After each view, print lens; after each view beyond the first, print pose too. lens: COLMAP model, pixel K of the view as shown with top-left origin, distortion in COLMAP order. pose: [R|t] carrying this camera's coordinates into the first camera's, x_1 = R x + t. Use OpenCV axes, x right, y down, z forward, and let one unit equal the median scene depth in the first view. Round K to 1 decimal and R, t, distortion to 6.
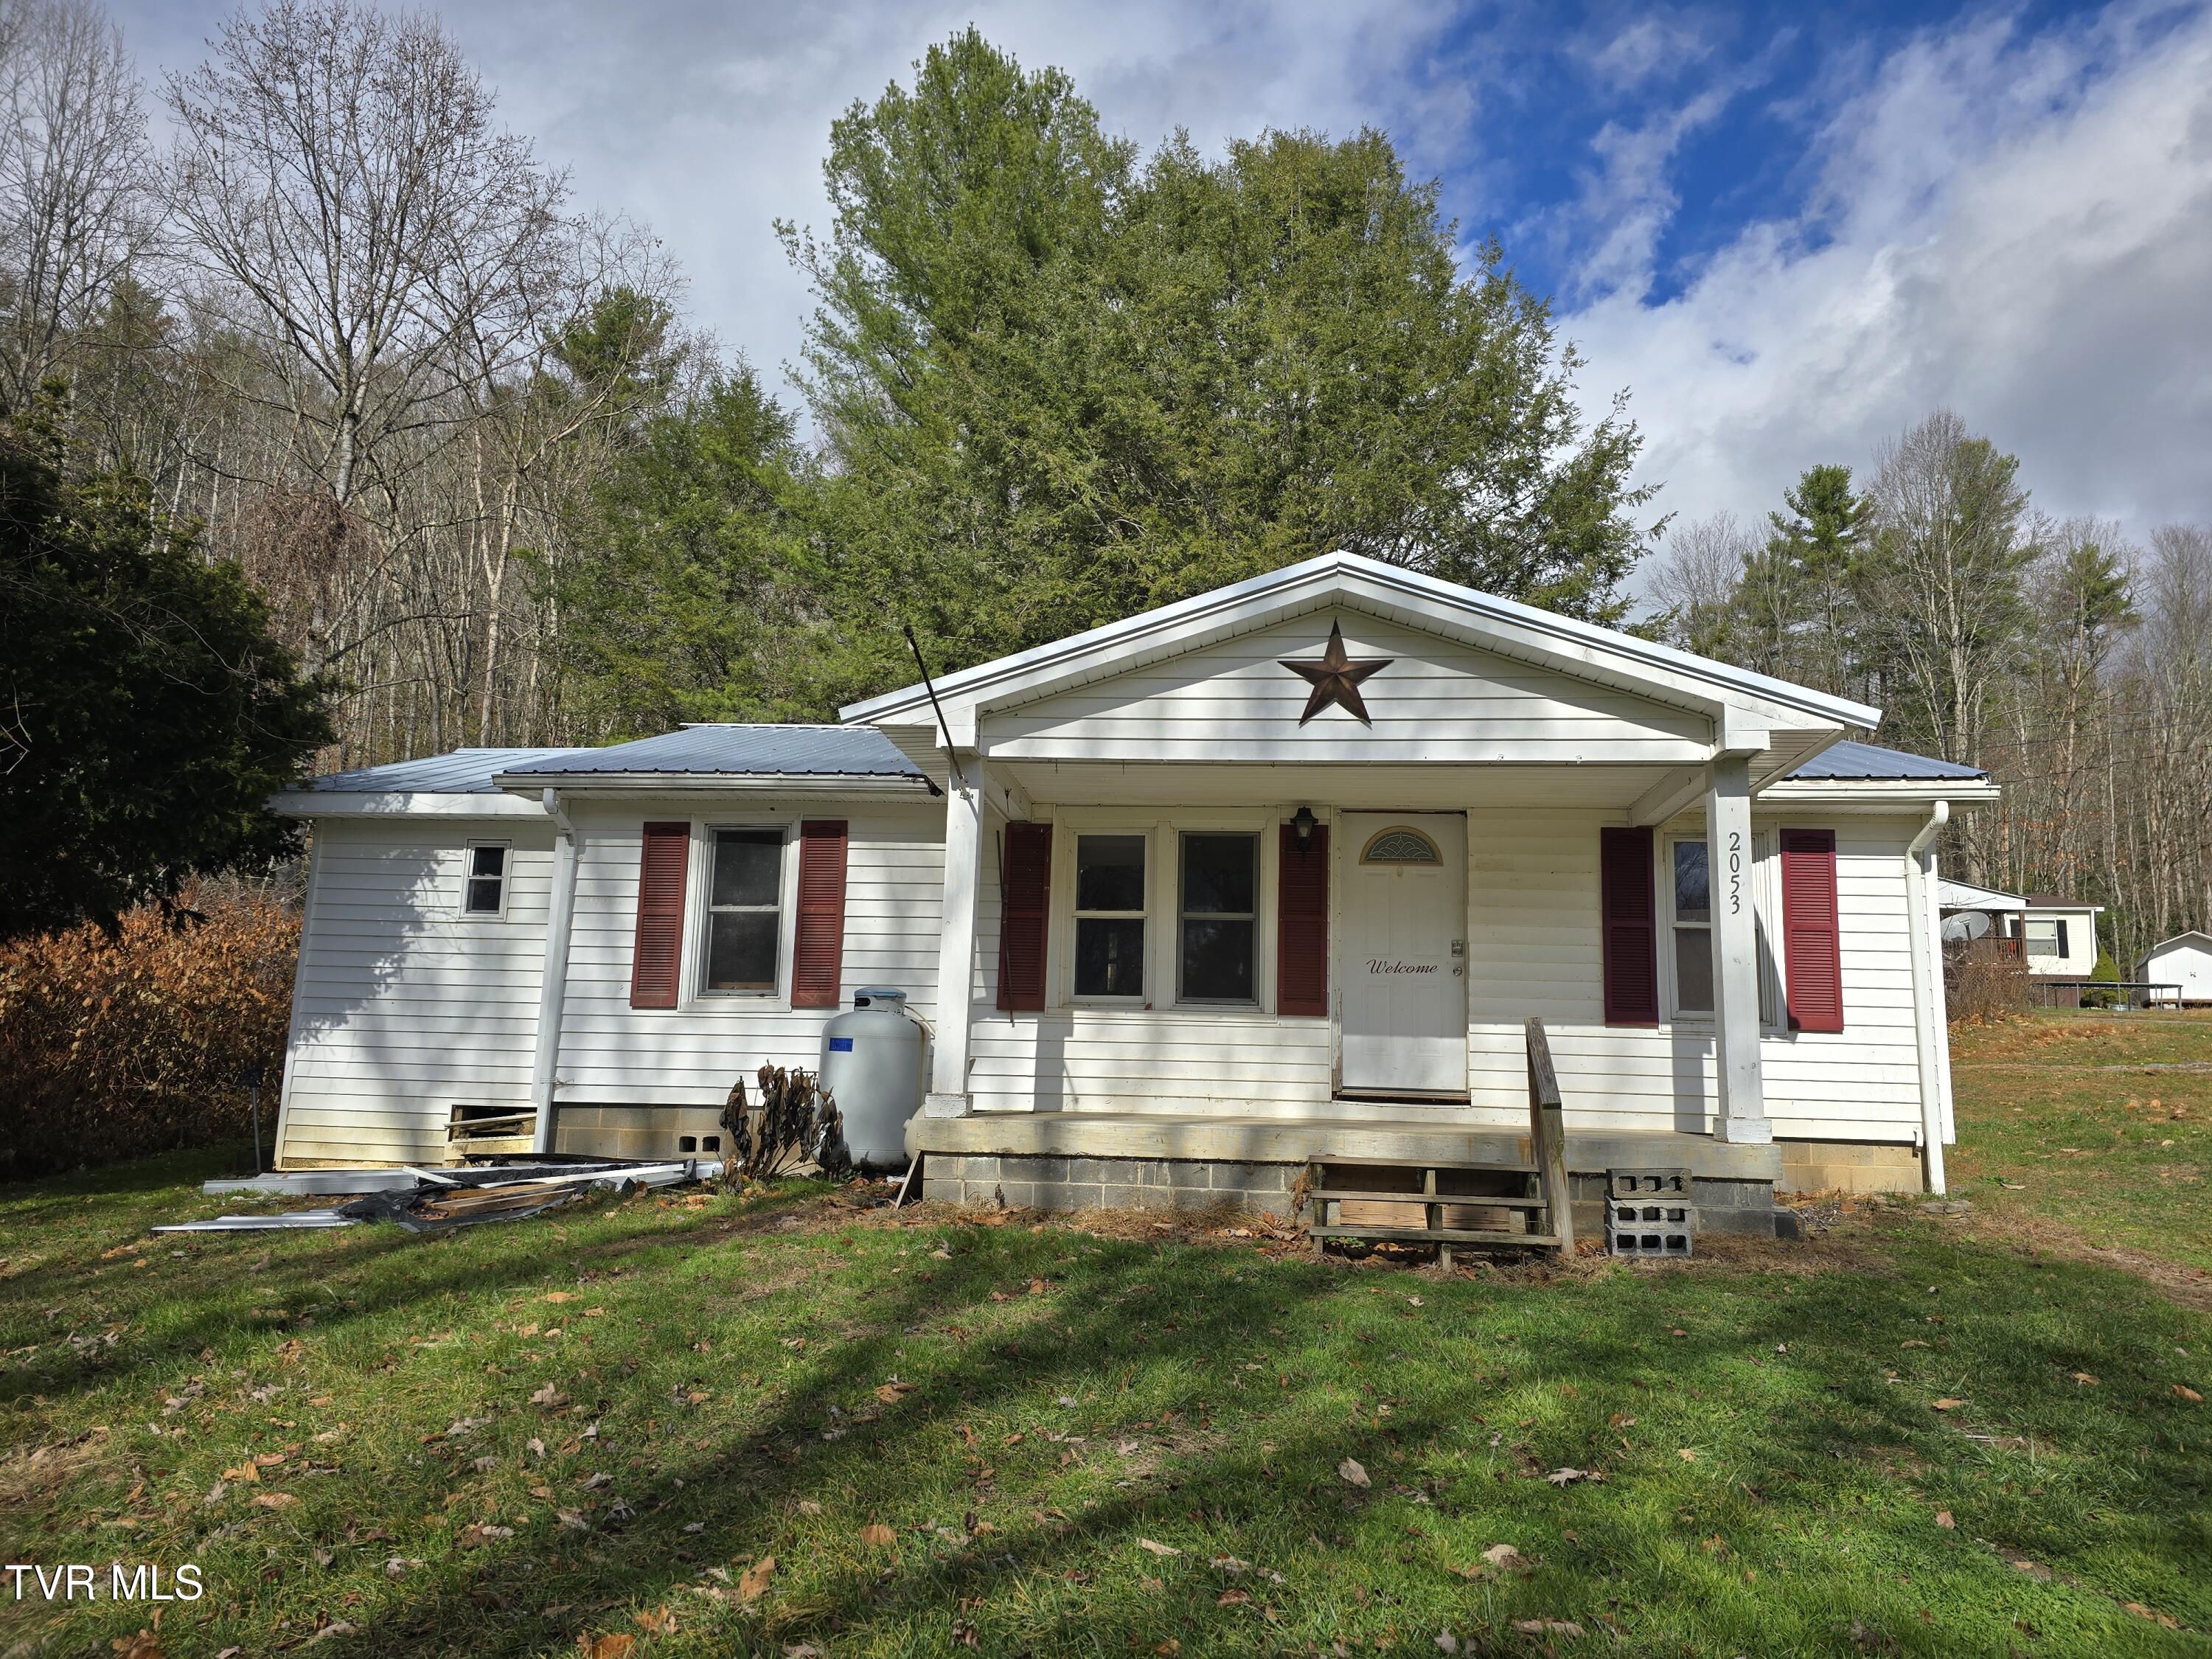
lens RADIAL K [[1475.4, 0, 1124.4], [0, 1475.4, 832.9], [0, 0, 1]] dist [0.103311, -0.110525]
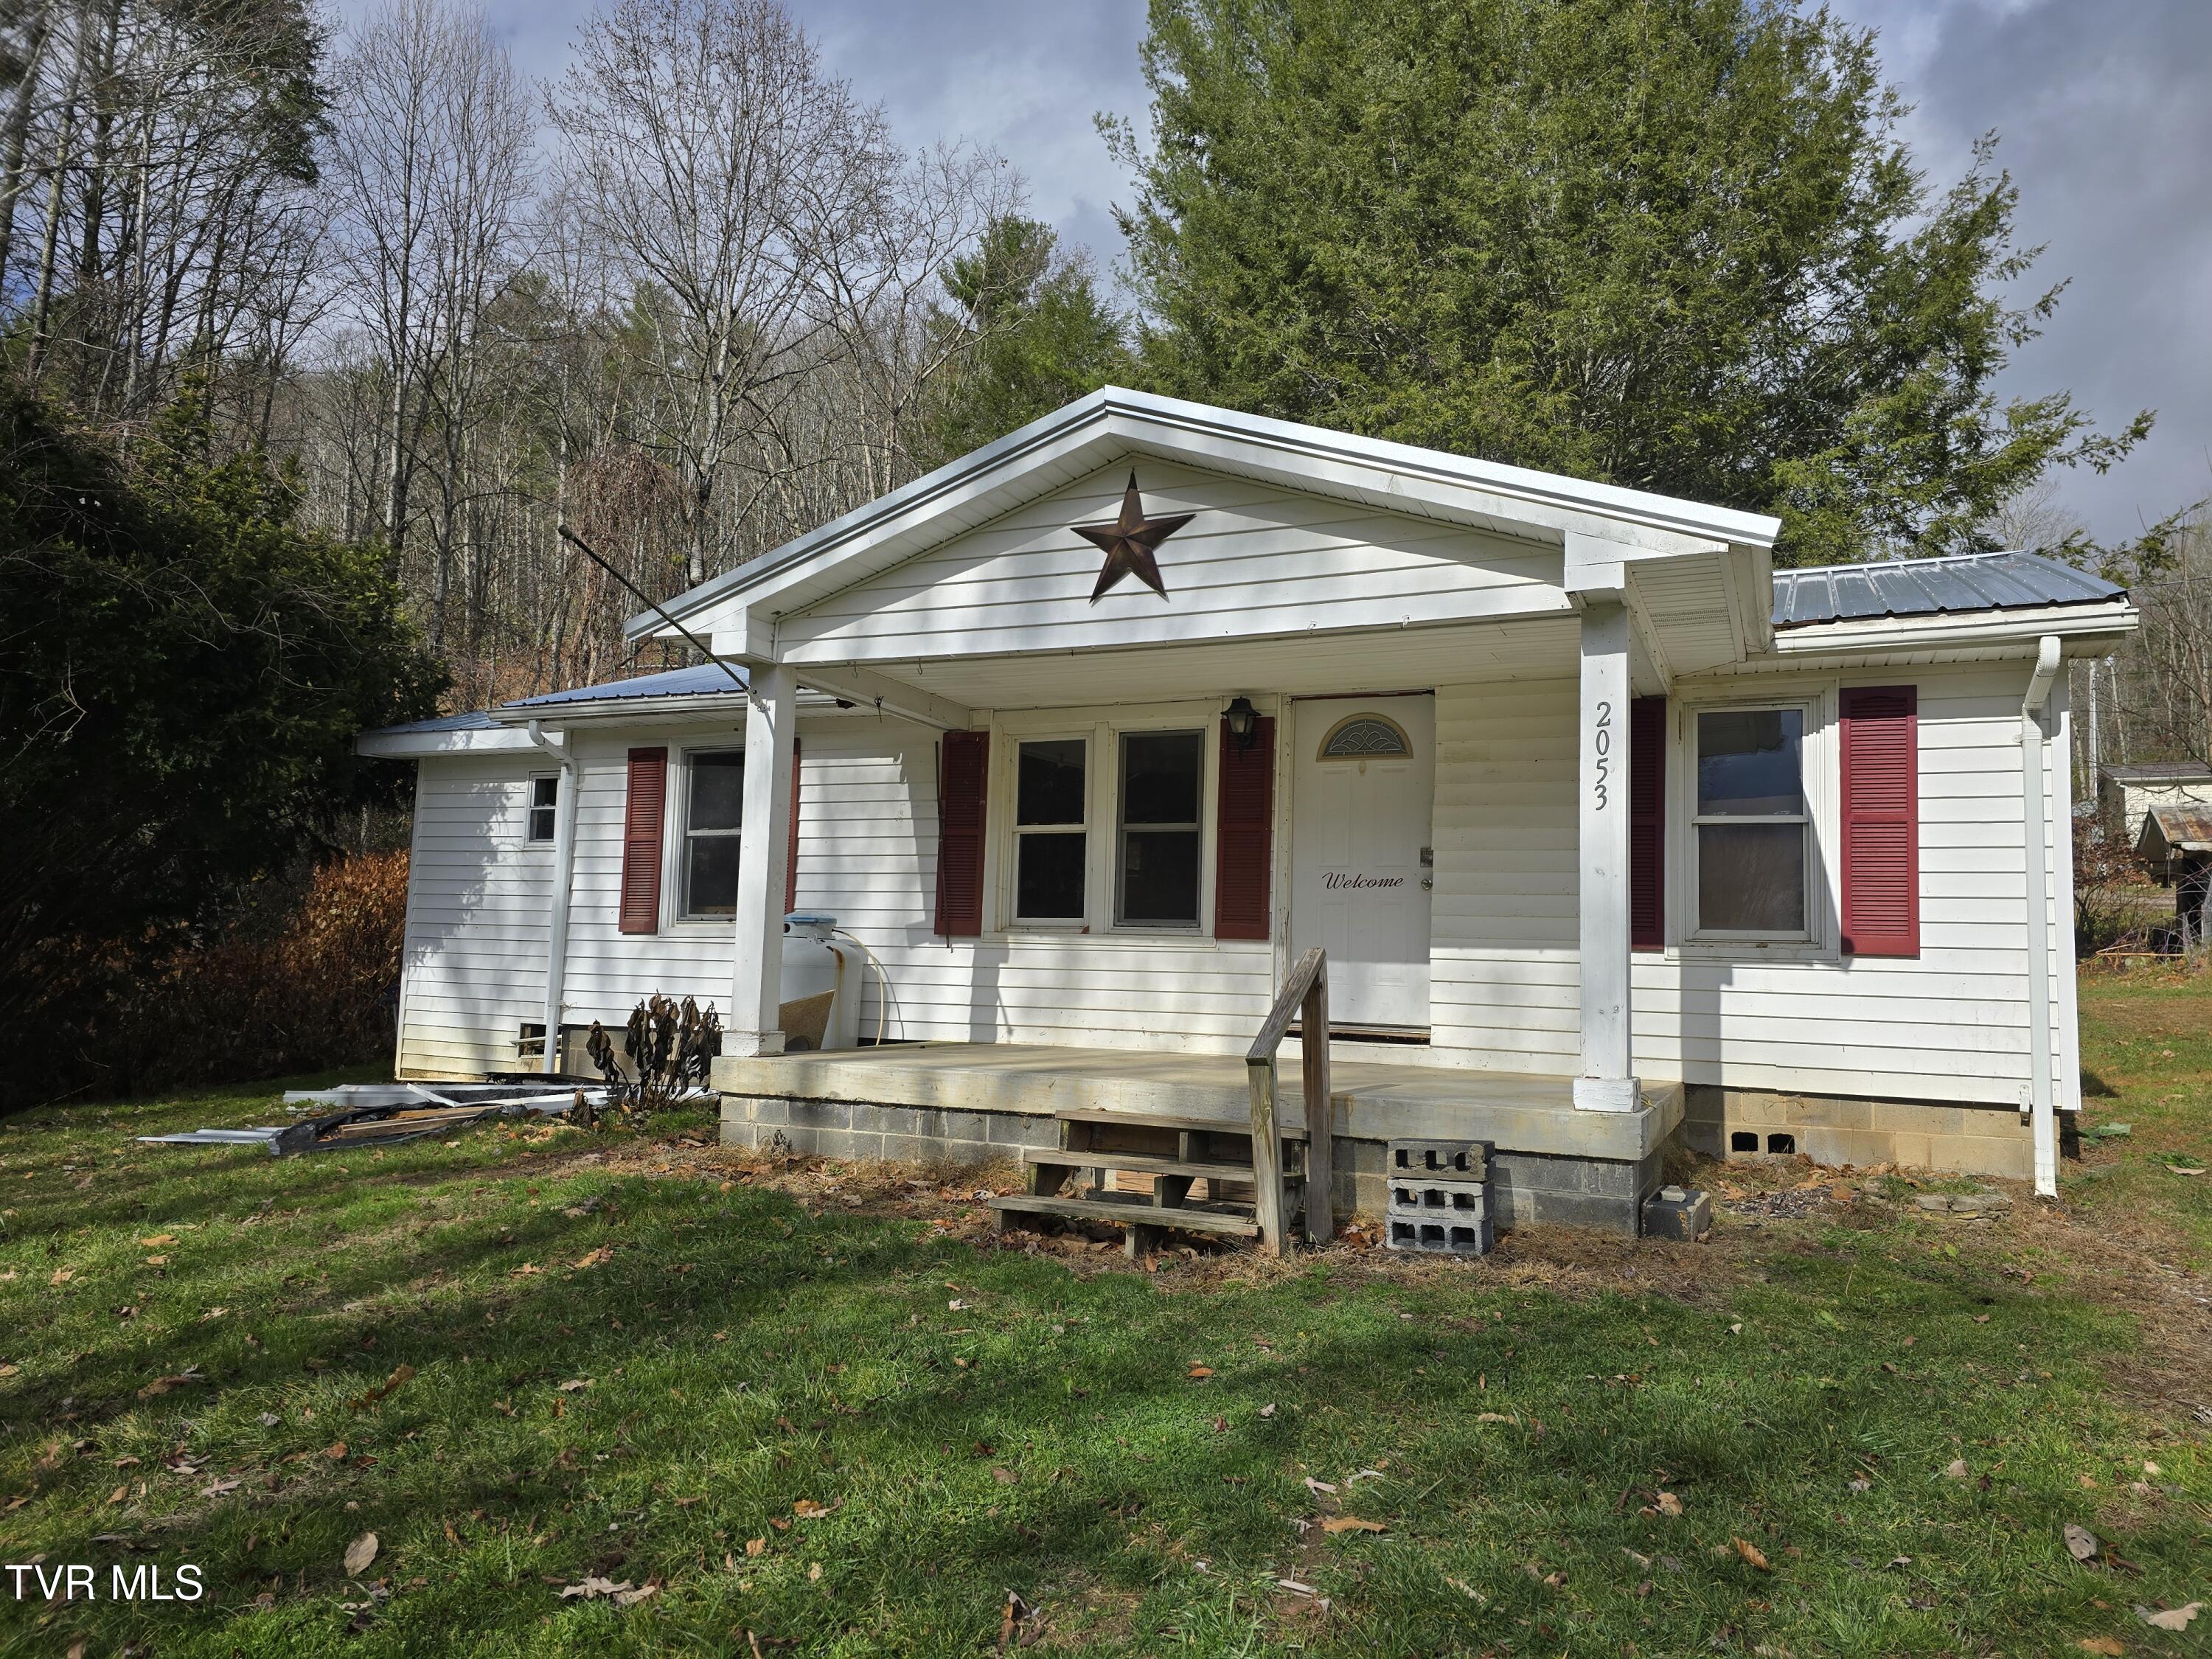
lens RADIAL K [[1475.4, 0, 1124.4], [0, 1475.4, 832.9], [0, 0, 1]] dist [0.103311, -0.110525]
pose [[0.945986, -0.028259, -0.322974, 0.330859], [0.049720, 0.997055, 0.058390, 0.007569], [0.320373, -0.071294, 0.944605, 0.164312]]
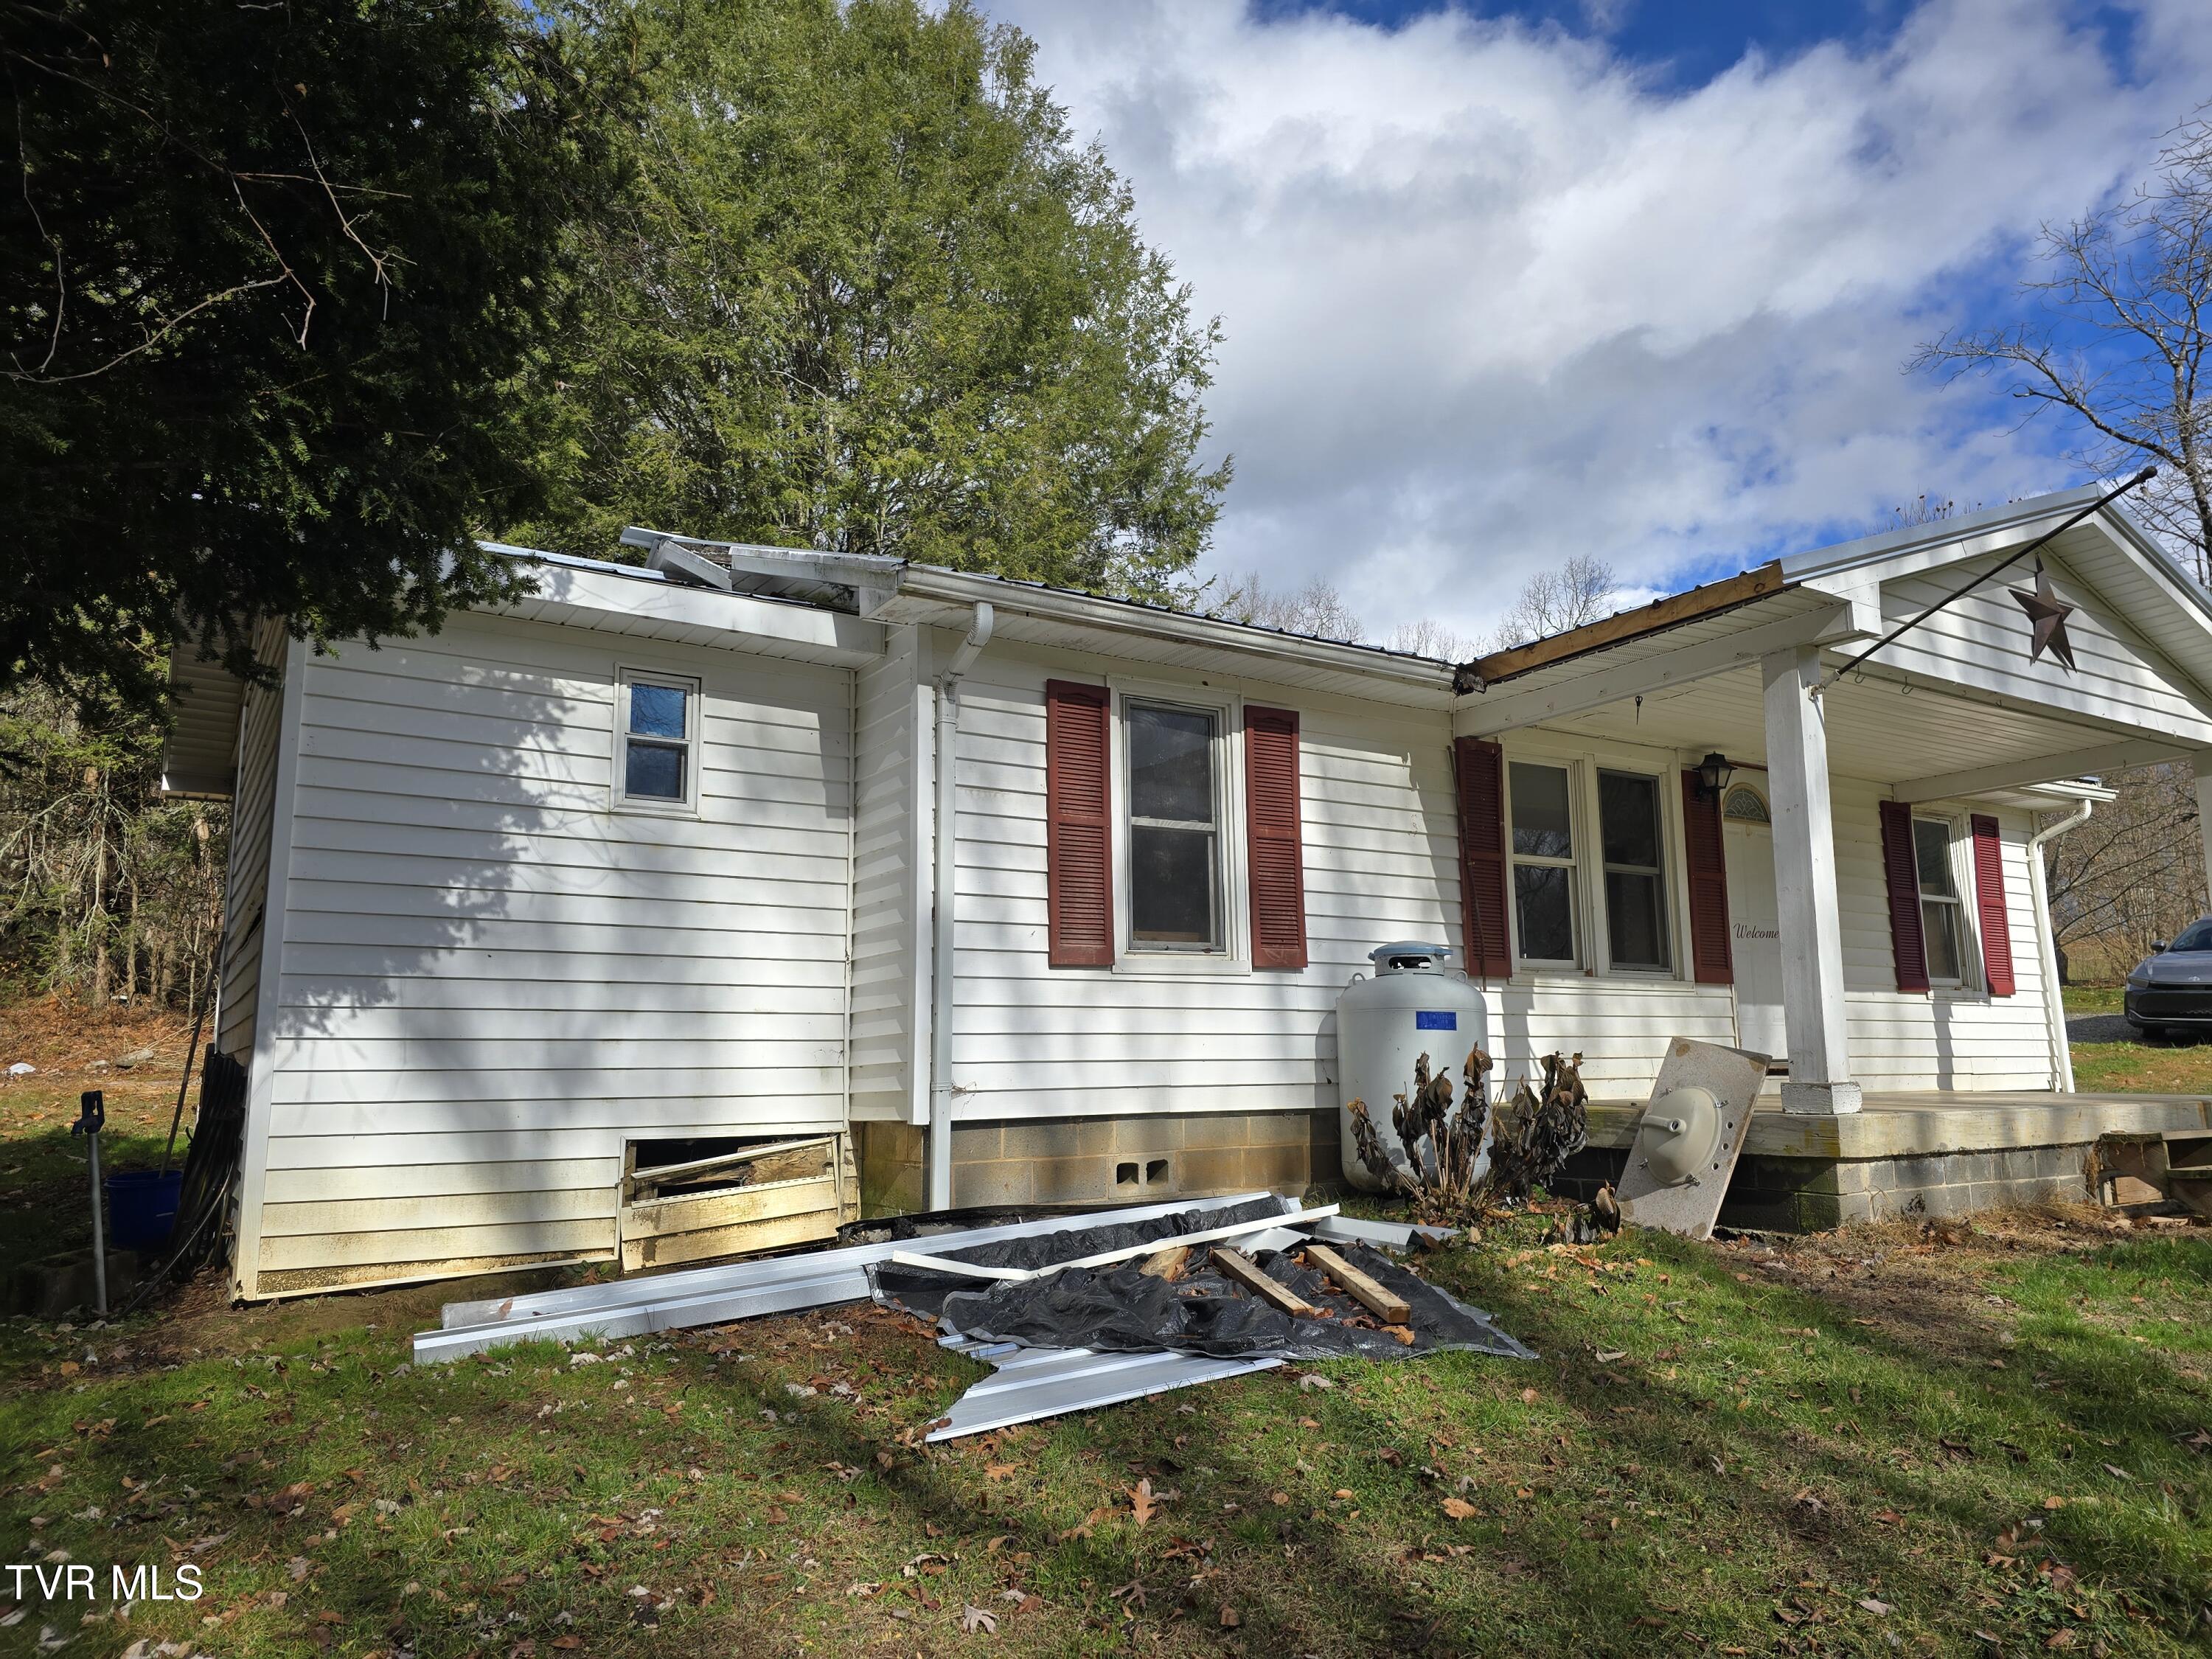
lens RADIAL K [[1475.4, 0, 1124.4], [0, 1475.4, 832.9], [0, 0, 1]] dist [0.103311, -0.110525]
pose [[0.778027, 0.062799, 0.625084, -0.726298], [-0.073550, 0.997254, -0.008643, 0.065253], [-0.623910, -0.039250, 0.780510, 0.506582]]
